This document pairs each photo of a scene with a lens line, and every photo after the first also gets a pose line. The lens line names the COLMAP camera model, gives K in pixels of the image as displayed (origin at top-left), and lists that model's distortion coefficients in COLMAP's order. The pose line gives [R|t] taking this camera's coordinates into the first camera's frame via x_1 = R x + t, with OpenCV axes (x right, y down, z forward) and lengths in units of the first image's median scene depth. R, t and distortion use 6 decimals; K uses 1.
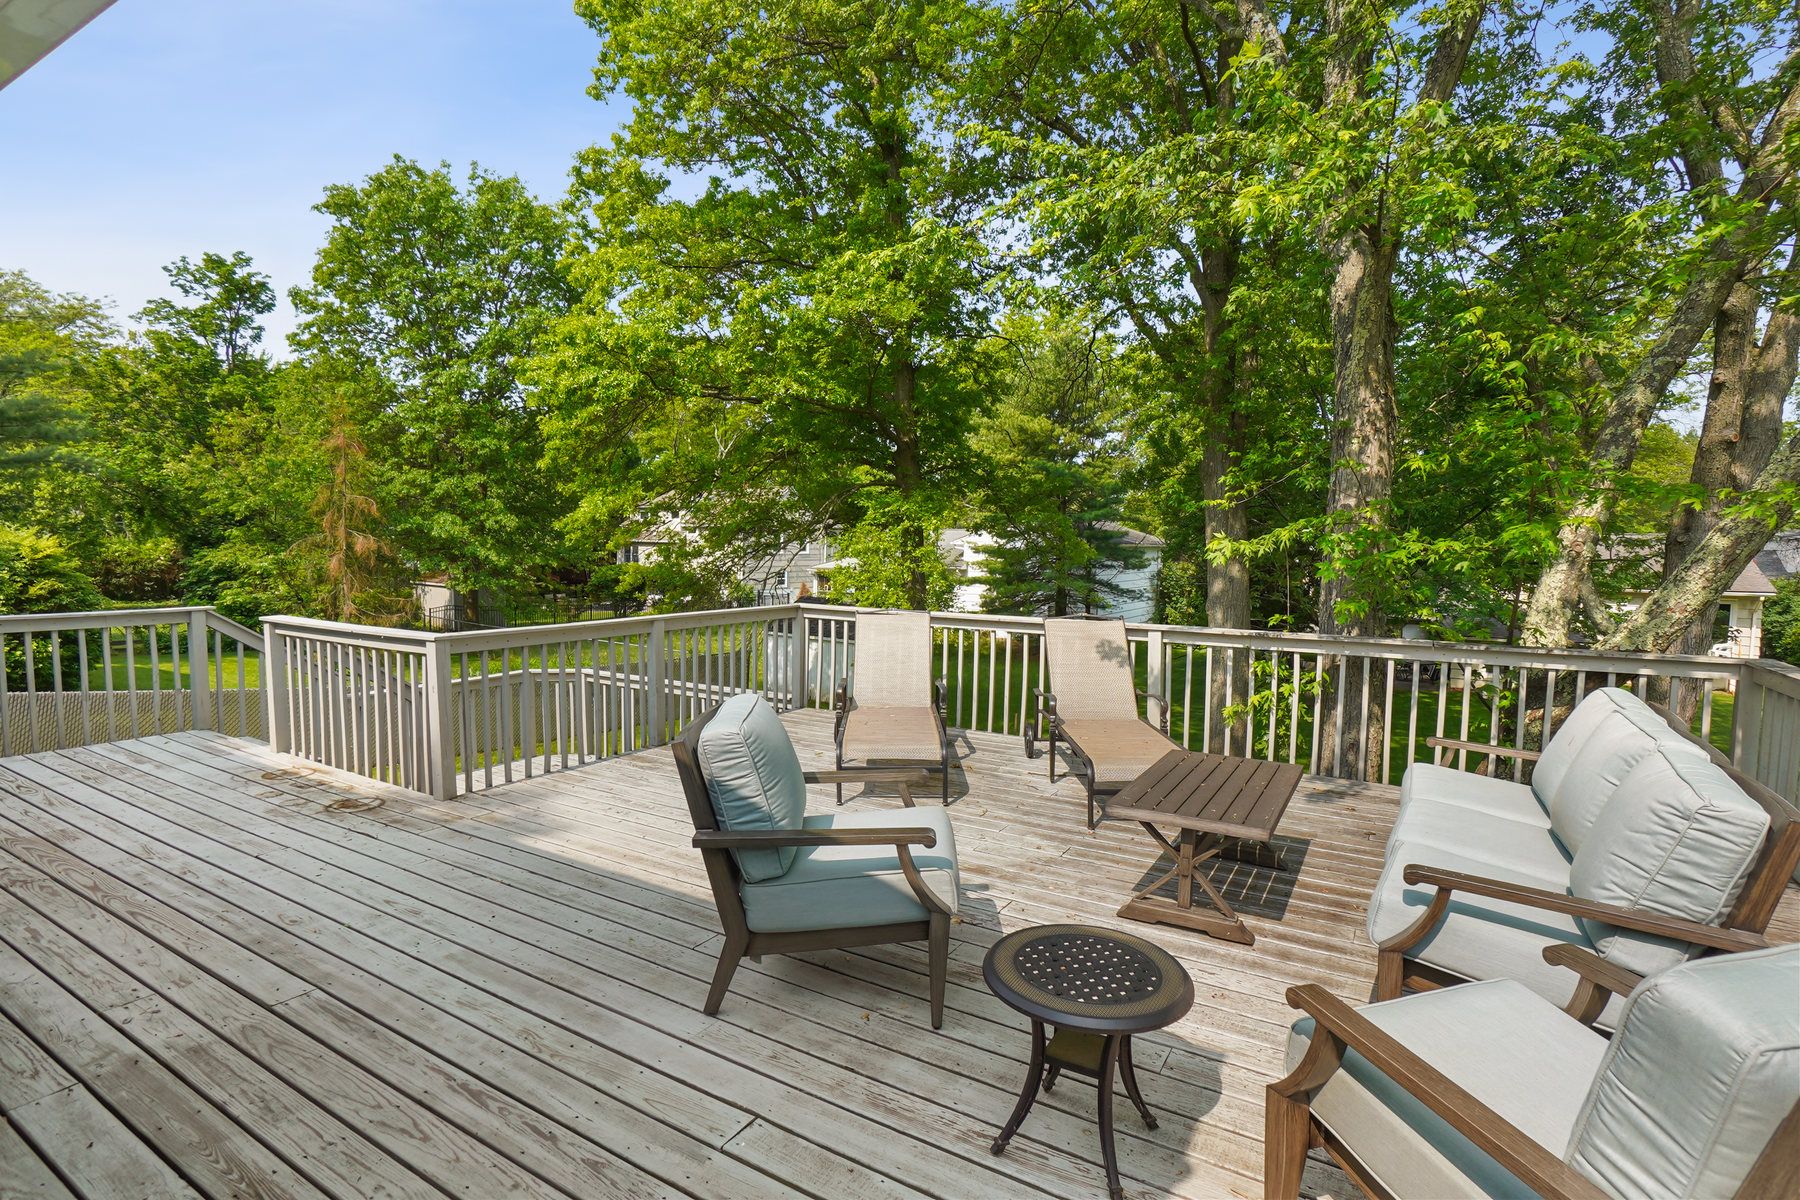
lens RADIAL K [[882.2, 0, 894.1], [0, 882.2, 605.6], [0, 0, 1]] dist [-0.007075, 0.002655]
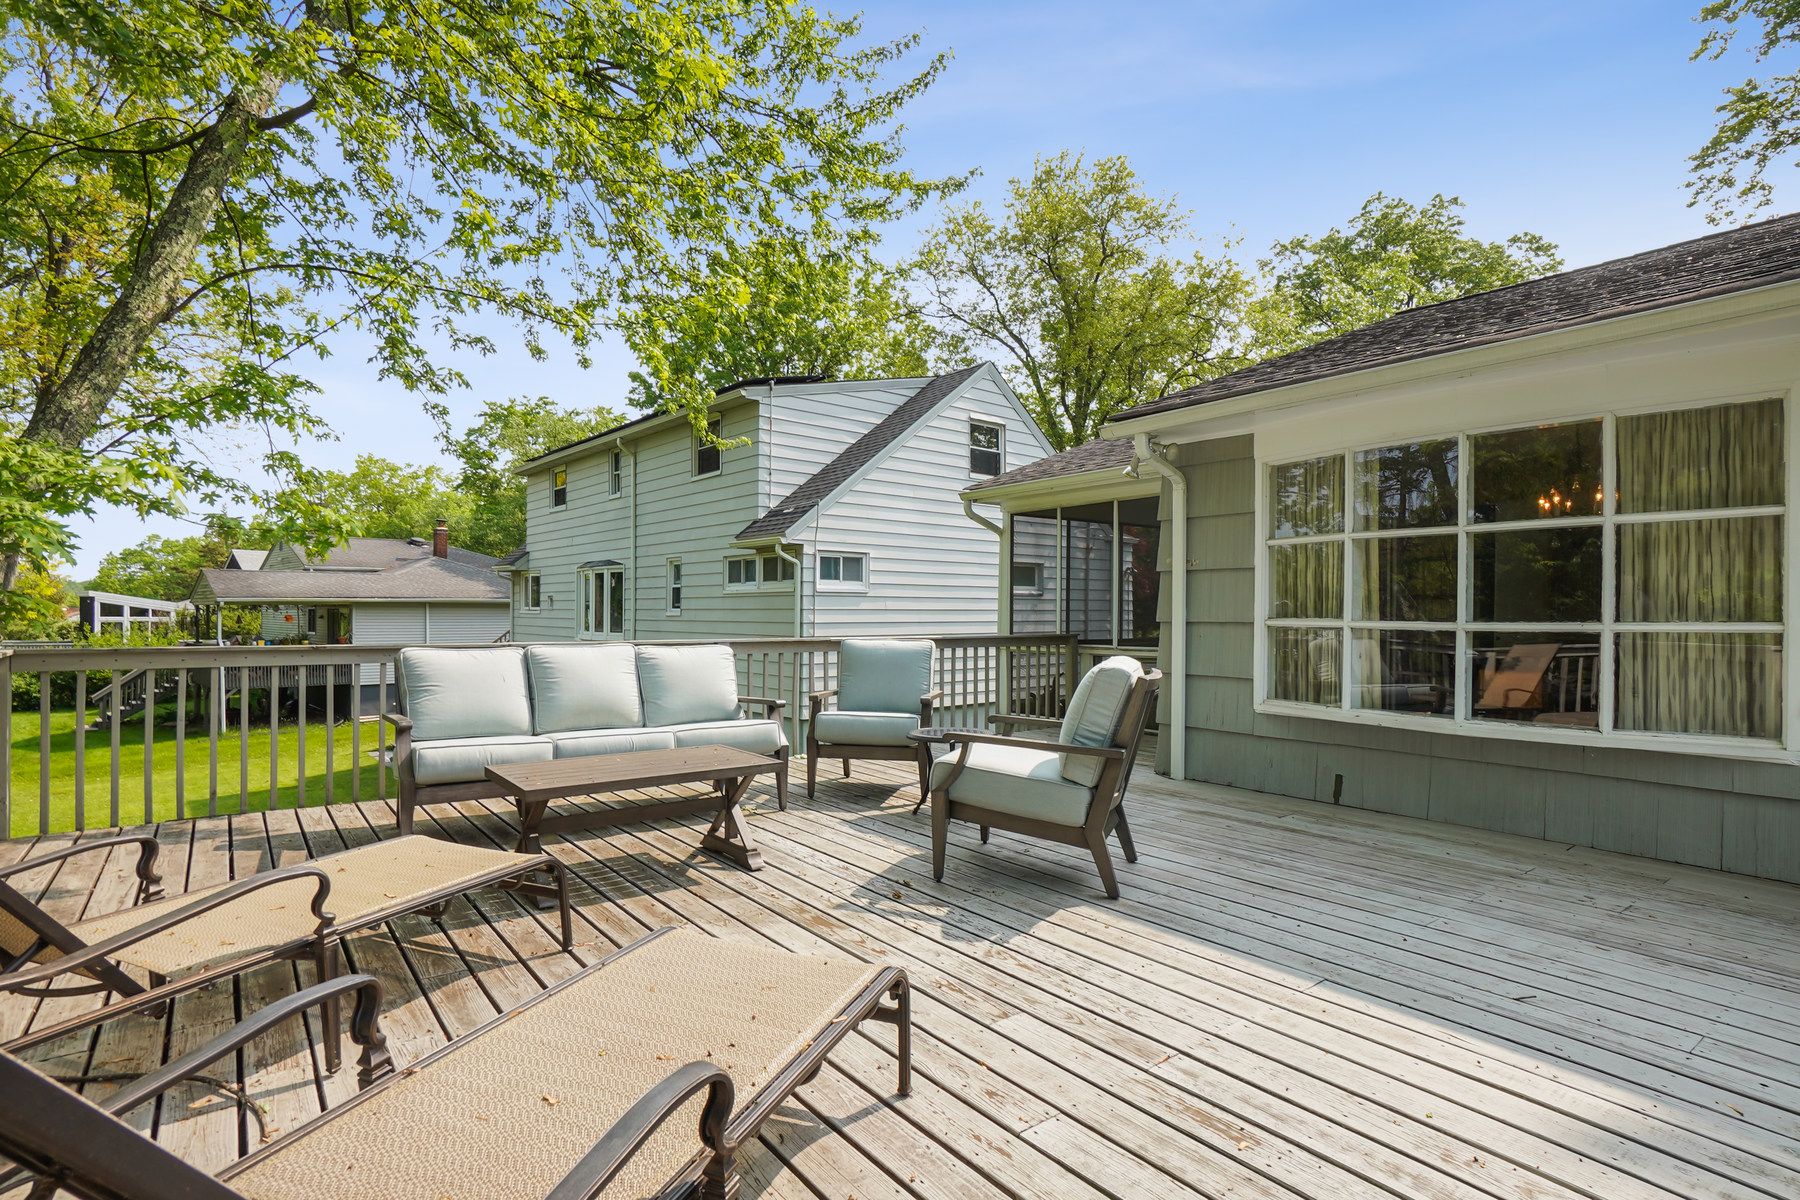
lens RADIAL K [[882.2, 0, 898.2], [0, 882.2, 604.6], [0, 0, 1]] dist [-0.007075, 0.002655]
pose [[-0.934473, -0.006897, 0.355968, -0.253459], [0.019656, 0.997288, 0.070923, -0.040855], [-0.355492, 0.073272, -0.931803, 1.687001]]
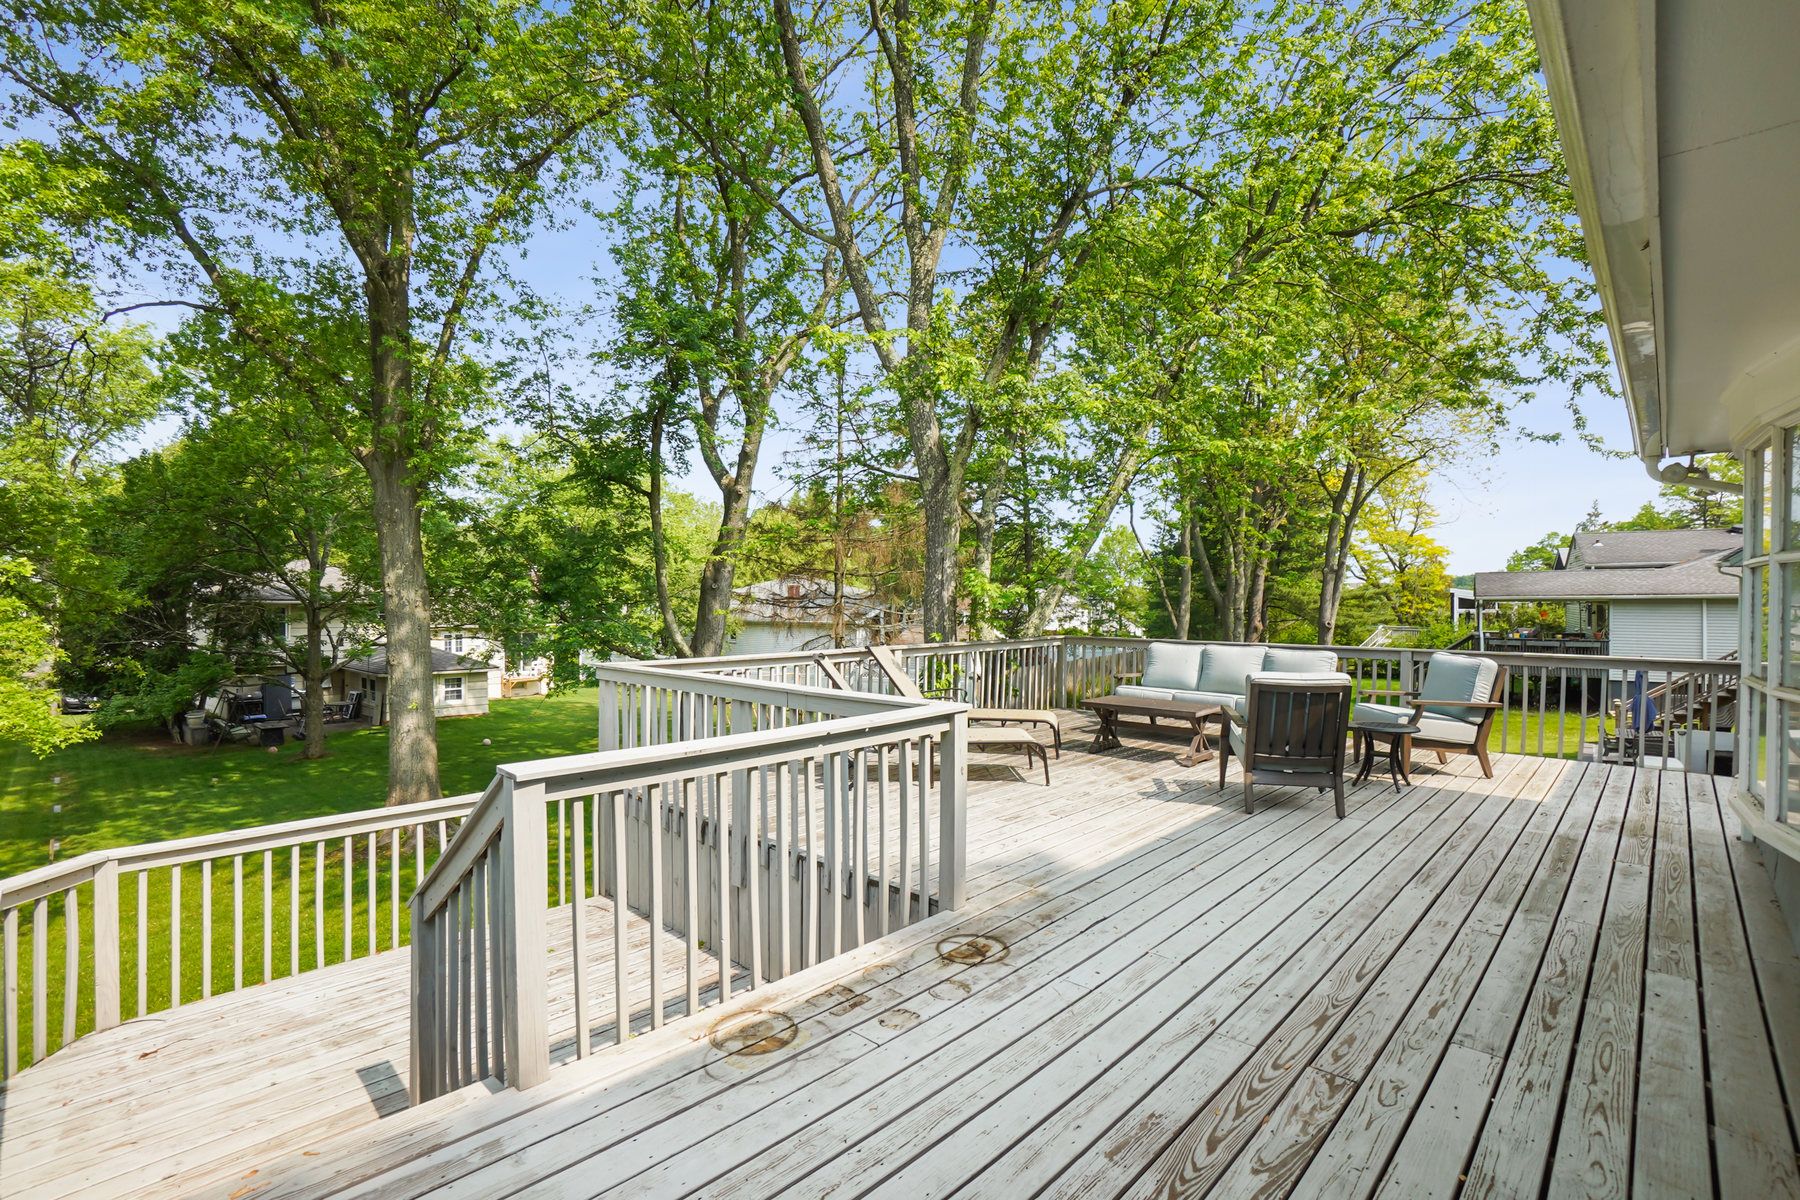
lens RADIAL K [[842.5, 0, 871.6], [0, 842.5, 598.6], [0, 0, 1]] dist [-0.058375, 0.020206]
pose [[0.213289, -0.009528, 0.976943, -1.573097], [0.077311, 0.996981, -0.007156, -0.072475], [-0.973925, 0.077055, 0.213382, 1.111980]]
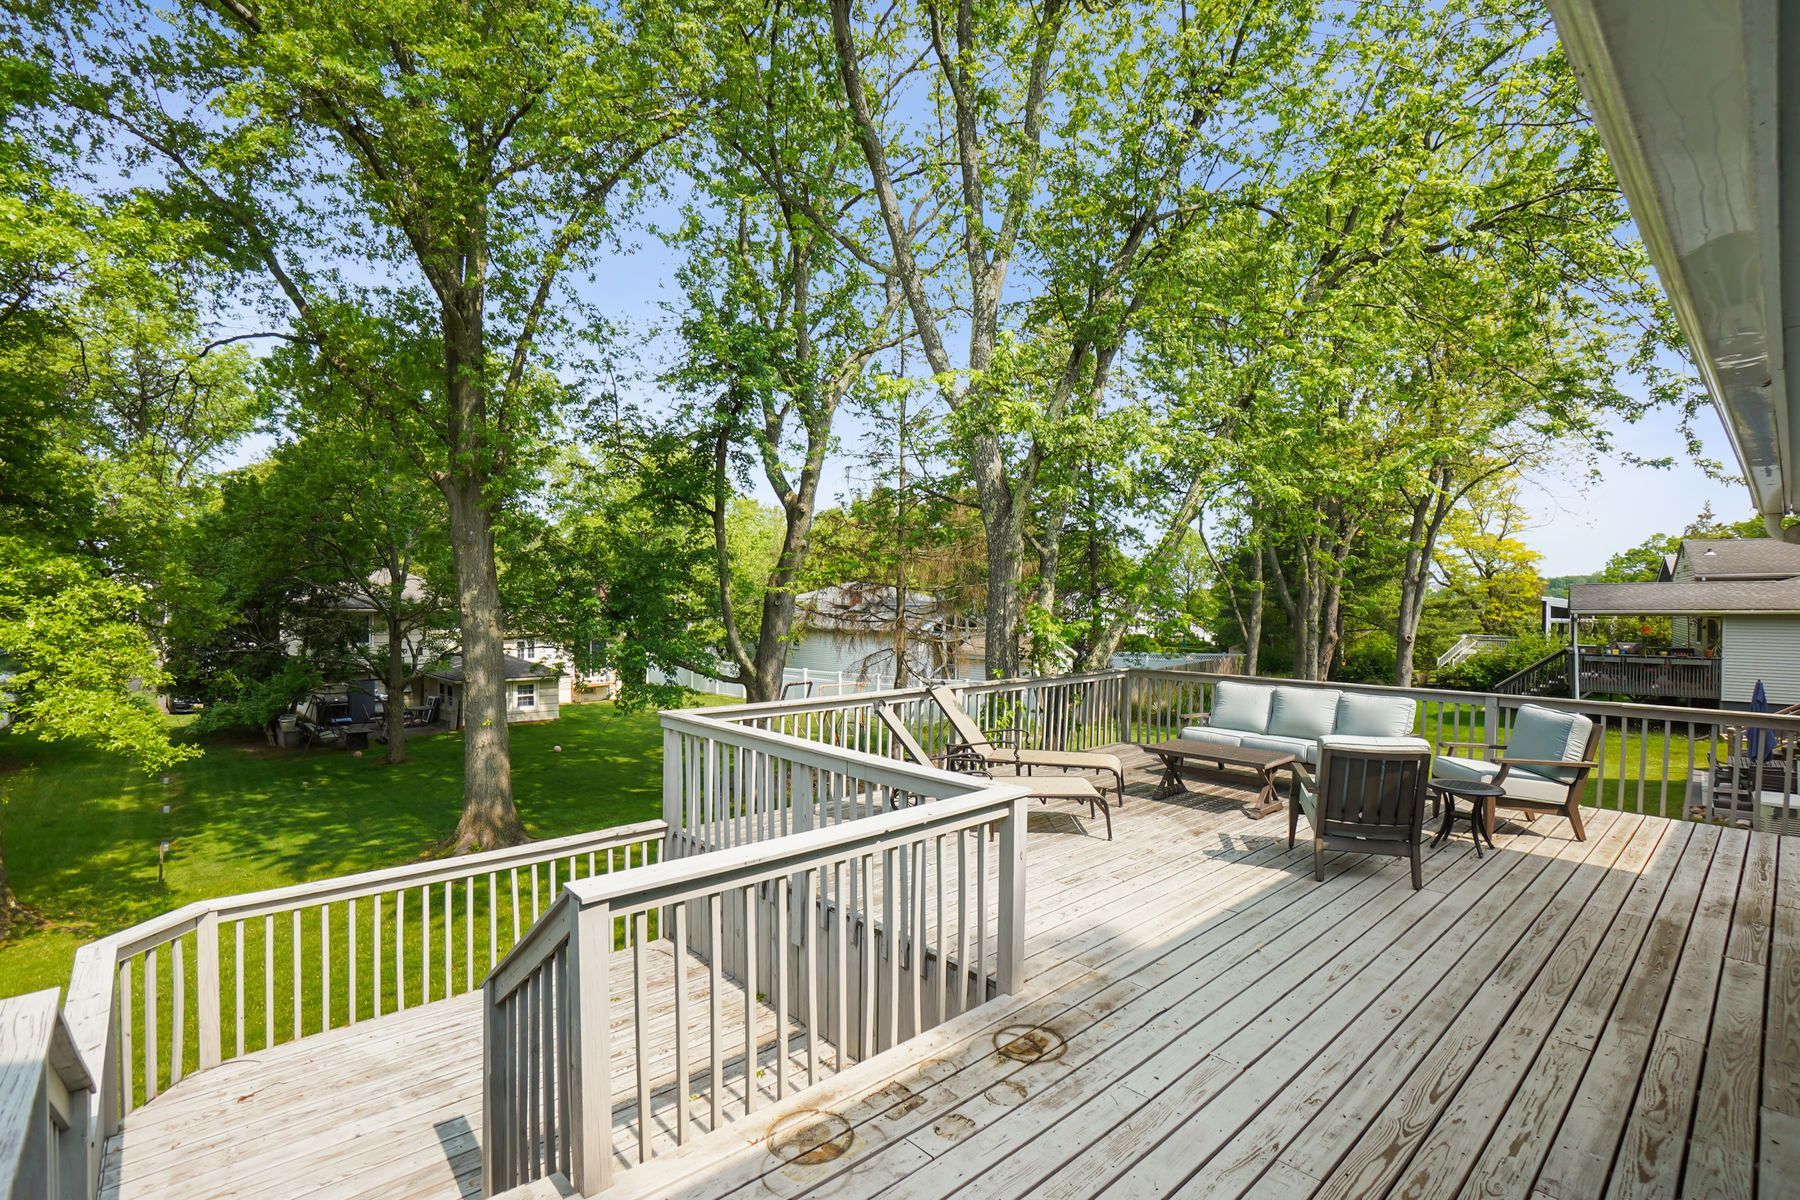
lens RADIAL K [[842.5, 0, 870.6], [0, 842.5, 606.5], [0, 0, 1]] dist [-0.058375, 0.020206]
pose [[0.285843, -0.016699, 0.958131, -1.569666], [0.072739, 0.997342, -0.004318, -0.162384], [-0.955512, 0.070927, 0.286298, 1.102610]]
